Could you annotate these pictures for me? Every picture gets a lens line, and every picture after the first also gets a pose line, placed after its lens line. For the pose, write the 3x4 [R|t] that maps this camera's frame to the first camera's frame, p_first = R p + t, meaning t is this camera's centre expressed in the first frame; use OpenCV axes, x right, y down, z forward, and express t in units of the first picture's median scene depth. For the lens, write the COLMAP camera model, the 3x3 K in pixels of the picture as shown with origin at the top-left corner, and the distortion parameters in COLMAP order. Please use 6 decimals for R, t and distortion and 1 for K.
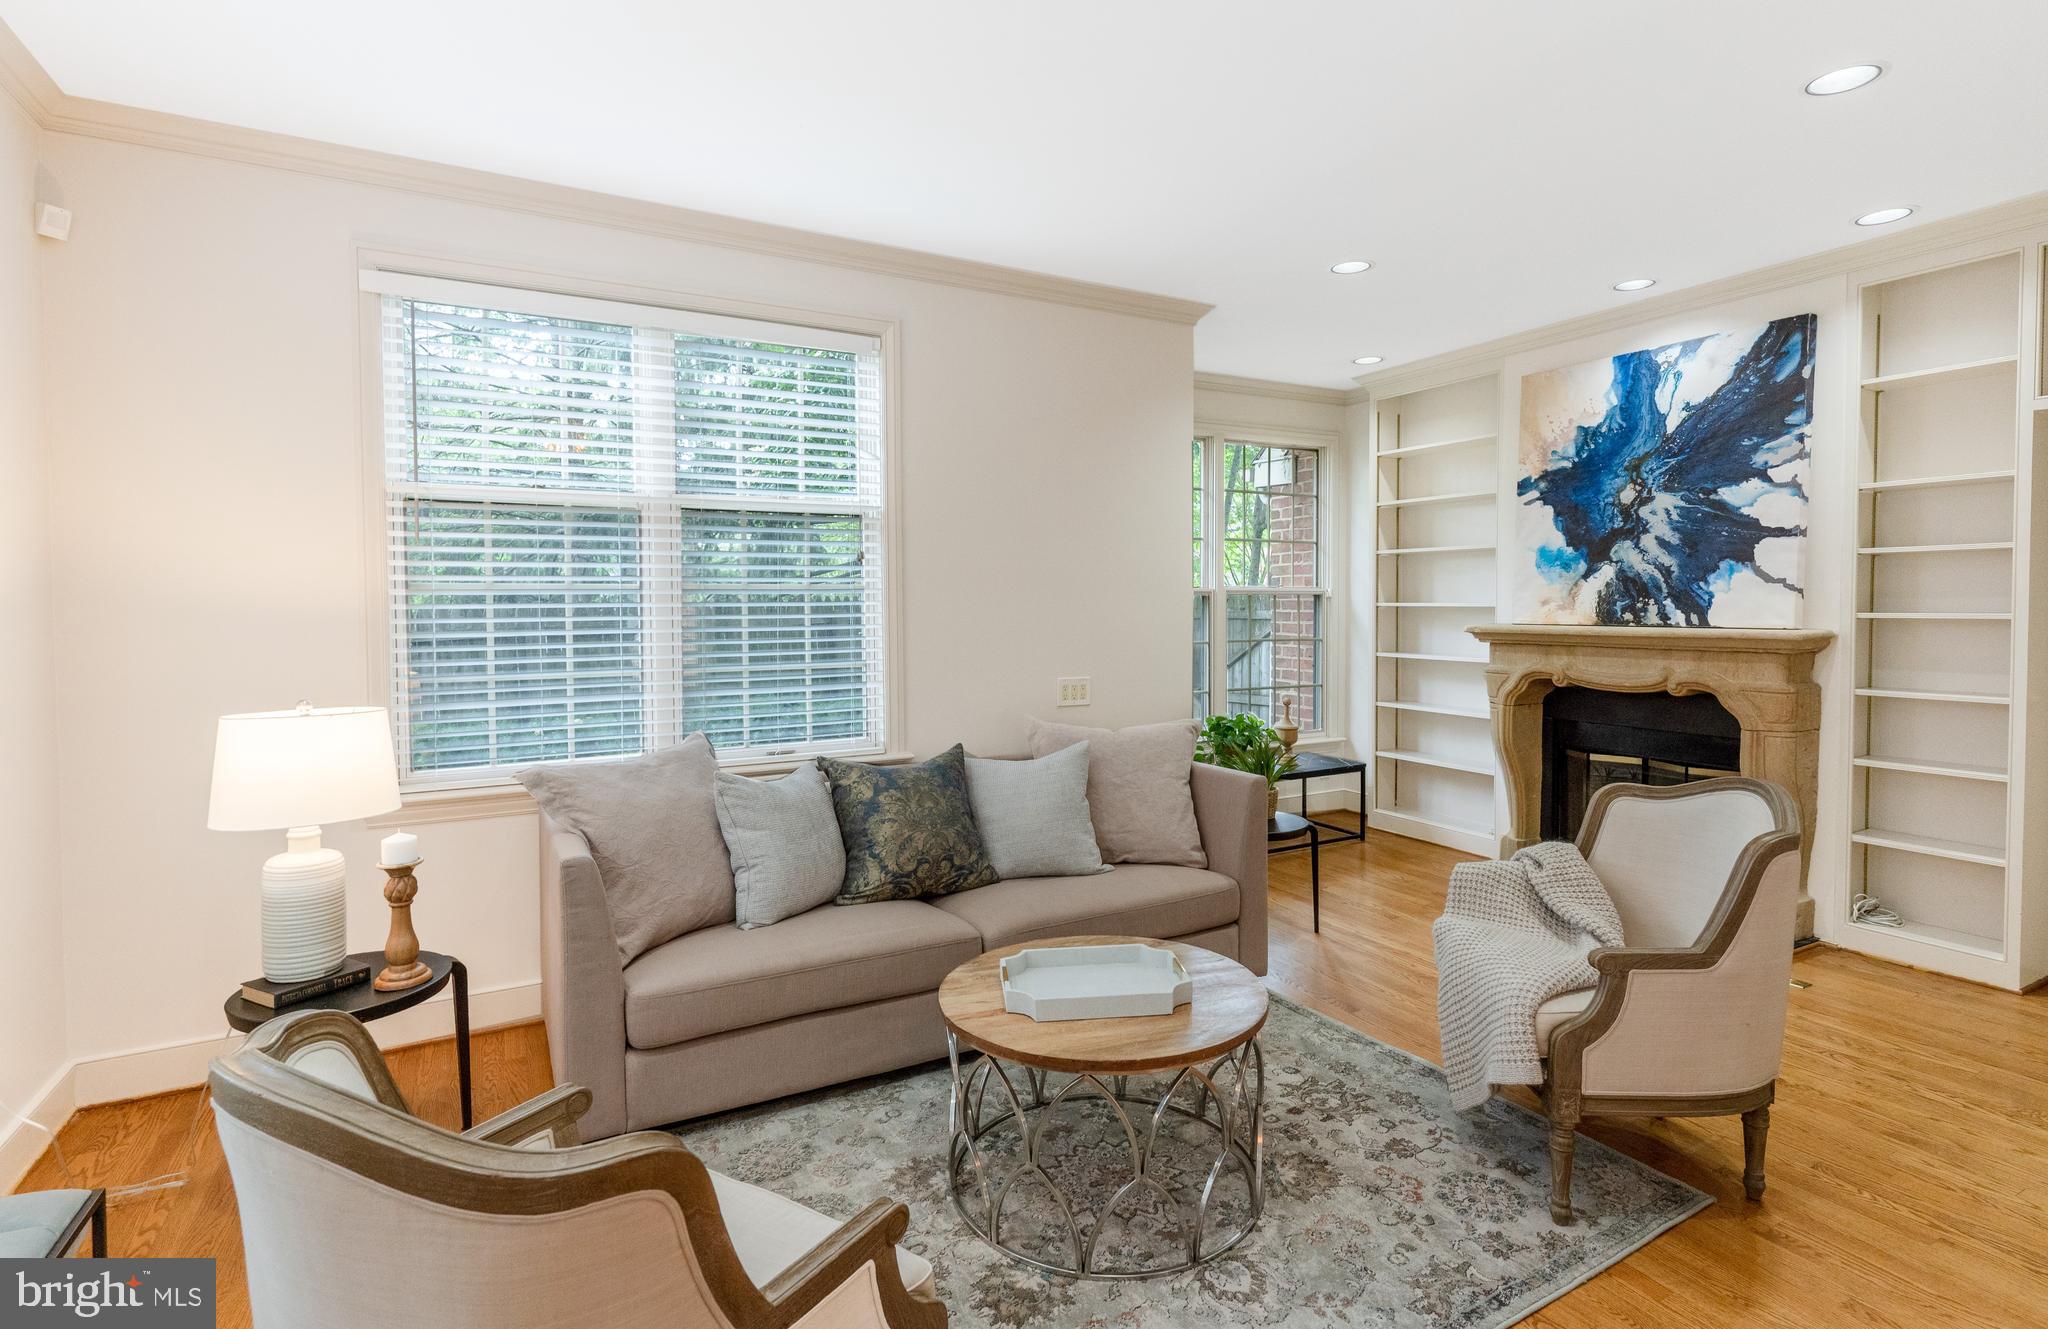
lens RADIAL K [[996.6, 0, 1028.2], [0, 996.6, 644.3], [0, 0, 1]] dist [-0.004284, -0.000234]
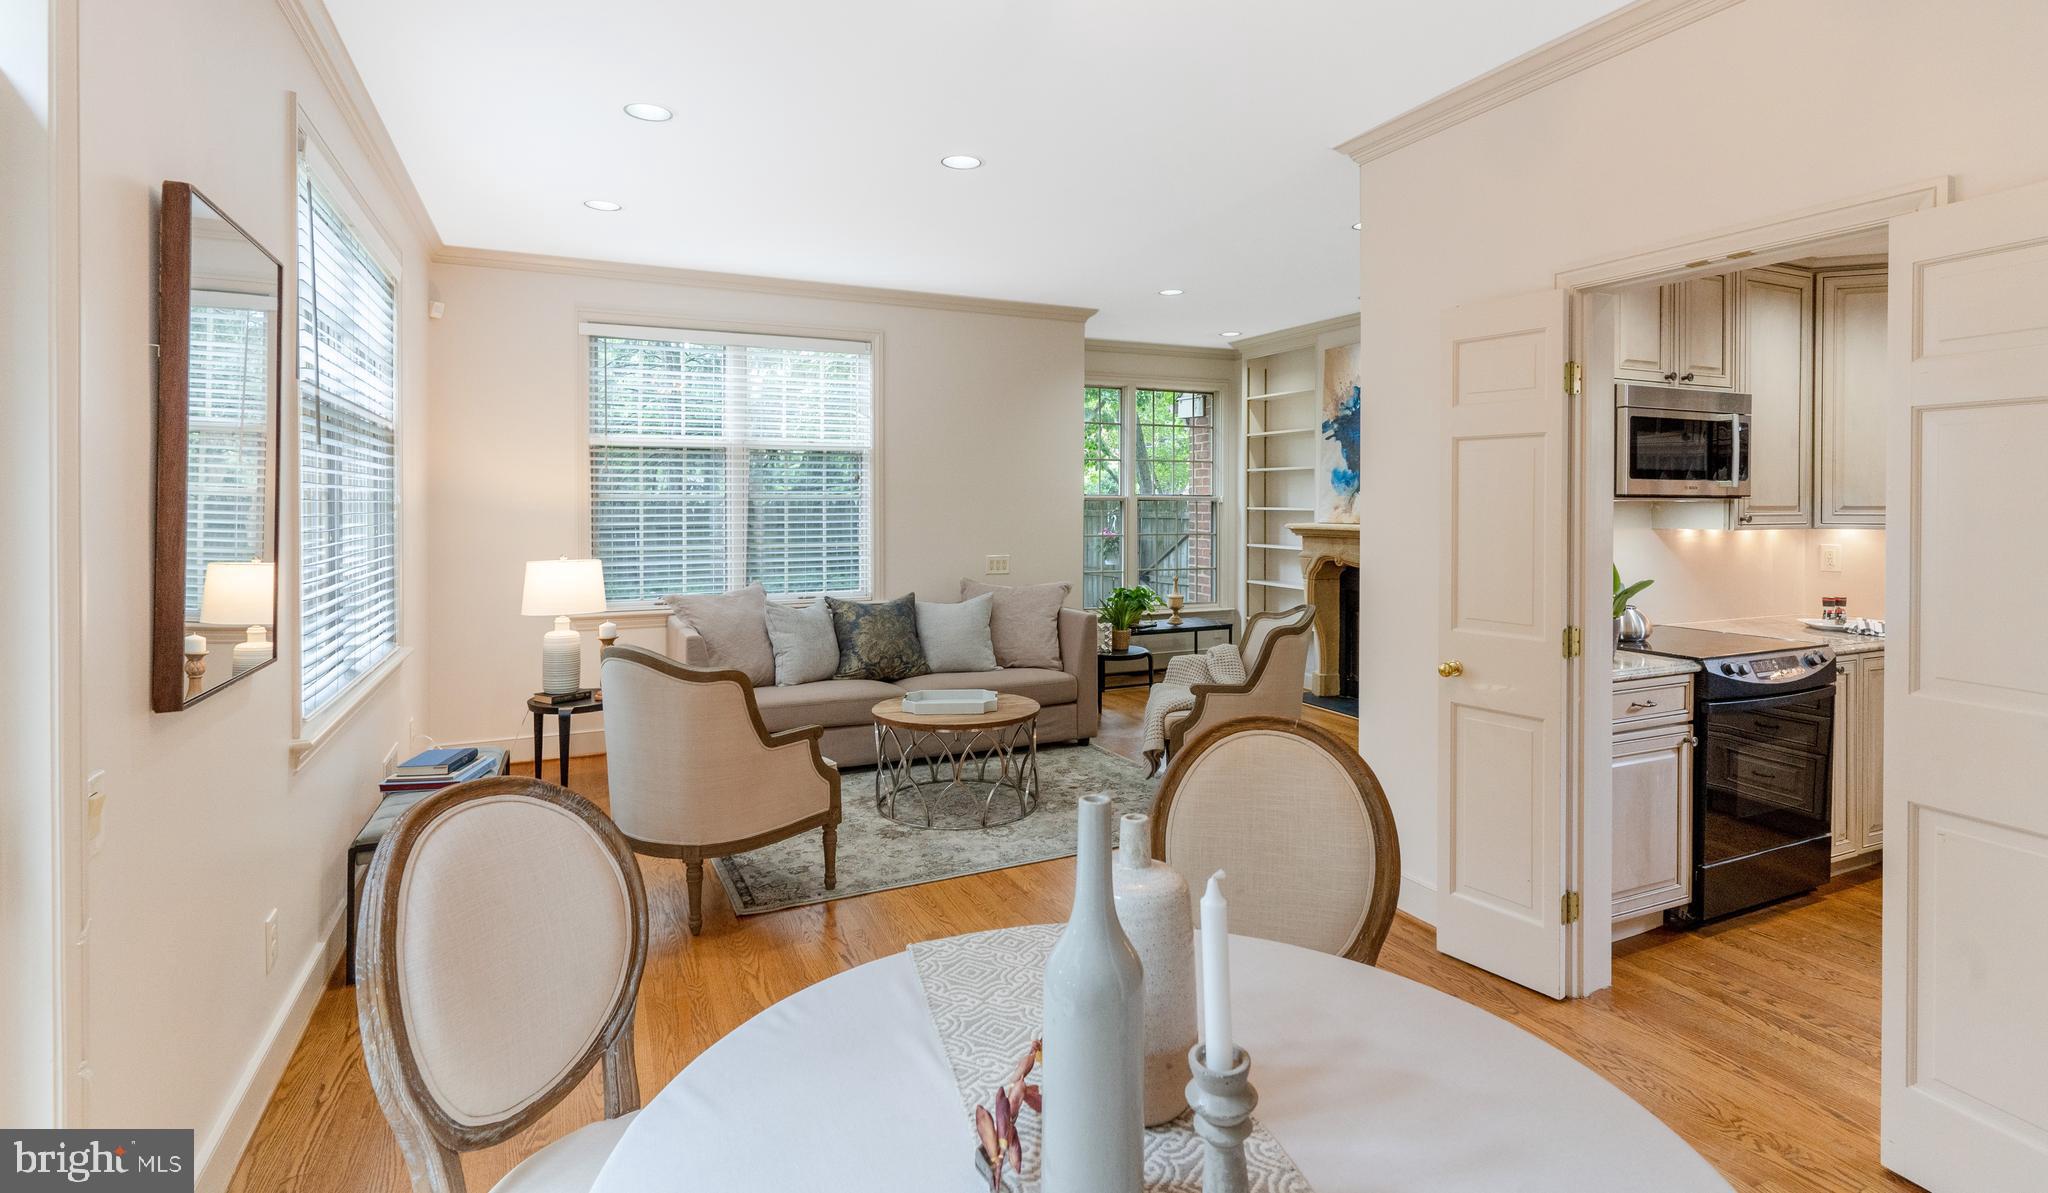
lens RADIAL K [[979.7, 0, 1008.1], [0, 979.7, 519.6], [0, 0, 1]] dist [0.001066, -0.000095]
pose [[0.997030, 0.006588, -0.076726, 0.212482], [-0.008480, 0.999667, -0.024359, 0.017876], [0.076540, 0.024938, 0.996755, -0.605165]]
